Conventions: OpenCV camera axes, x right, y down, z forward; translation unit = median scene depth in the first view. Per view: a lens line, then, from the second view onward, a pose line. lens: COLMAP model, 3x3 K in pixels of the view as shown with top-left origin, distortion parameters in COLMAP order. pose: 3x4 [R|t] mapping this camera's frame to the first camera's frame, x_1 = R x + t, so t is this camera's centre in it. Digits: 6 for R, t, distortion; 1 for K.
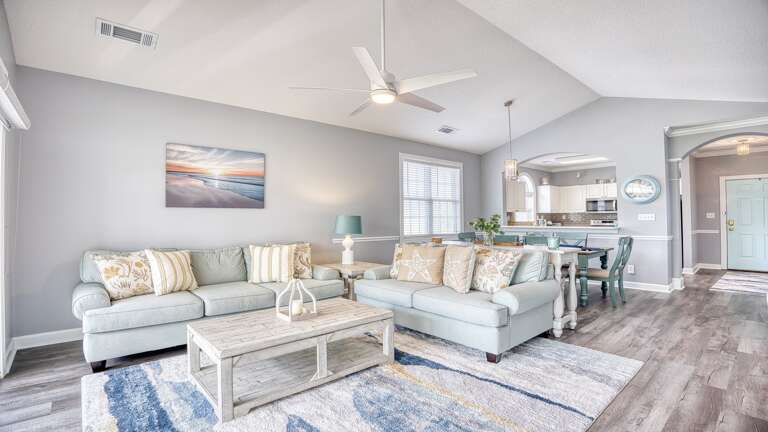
lens RADIAL K [[360.2, 0, 383.5], [0, 360.2, 212.6], [0, 0, 1]] dist [-0.063324, 0.016395]
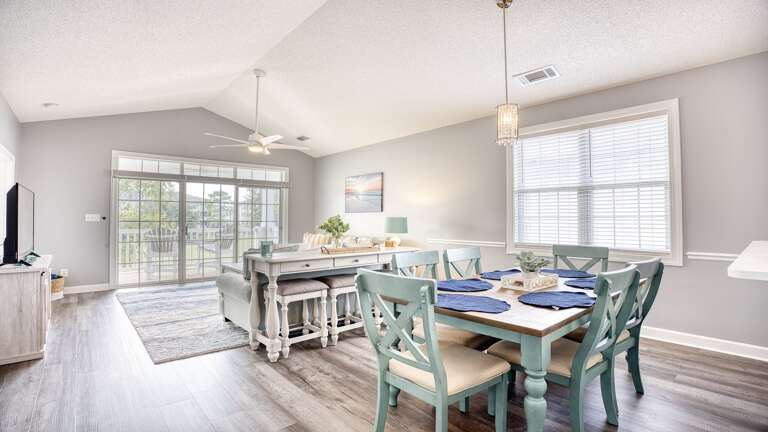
lens RADIAL K [[360.2, 0, 383.5], [0, 360.2, 212.6], [0, 0, 1]] dist [-0.063324, 0.016395]
pose [[-0.003168, -0.015337, -0.999877, 1.063309], [0.014794, 0.999772, -0.015383, 0.012896], [0.999886, -0.014841, -0.002940, 1.007975]]
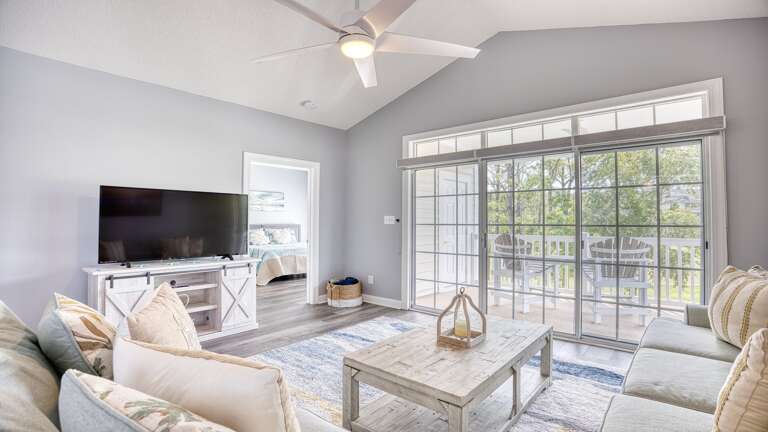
lens RADIAL K [[360.2, 0, 383.5], [0, 360.2, 212.6], [0, 0, 1]] dist [-0.063324, 0.016395]
pose [[-0.992575, -0.000800, -0.121631, 0.010796], [0.004588, 0.999021, -0.044005, 0.022642], [0.121547, -0.044236, -0.991599, 1.050554]]
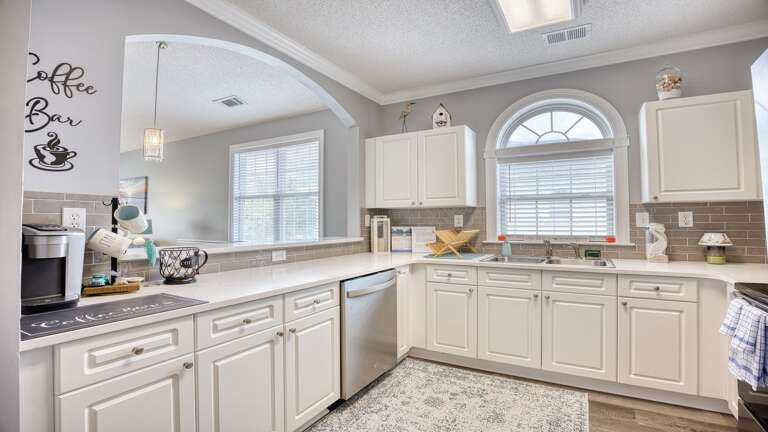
lens RADIAL K [[360.2, 0, 383.5], [0, 360.2, 212.6], [0, 0, 1]] dist [-0.063324, 0.016395]
pose [[0.320977, -0.017479, -0.946926, 1.322480], [0.016019, 0.999787, -0.013025, 0.016204], [0.946951, -0.010988, 0.321189, 1.455650]]
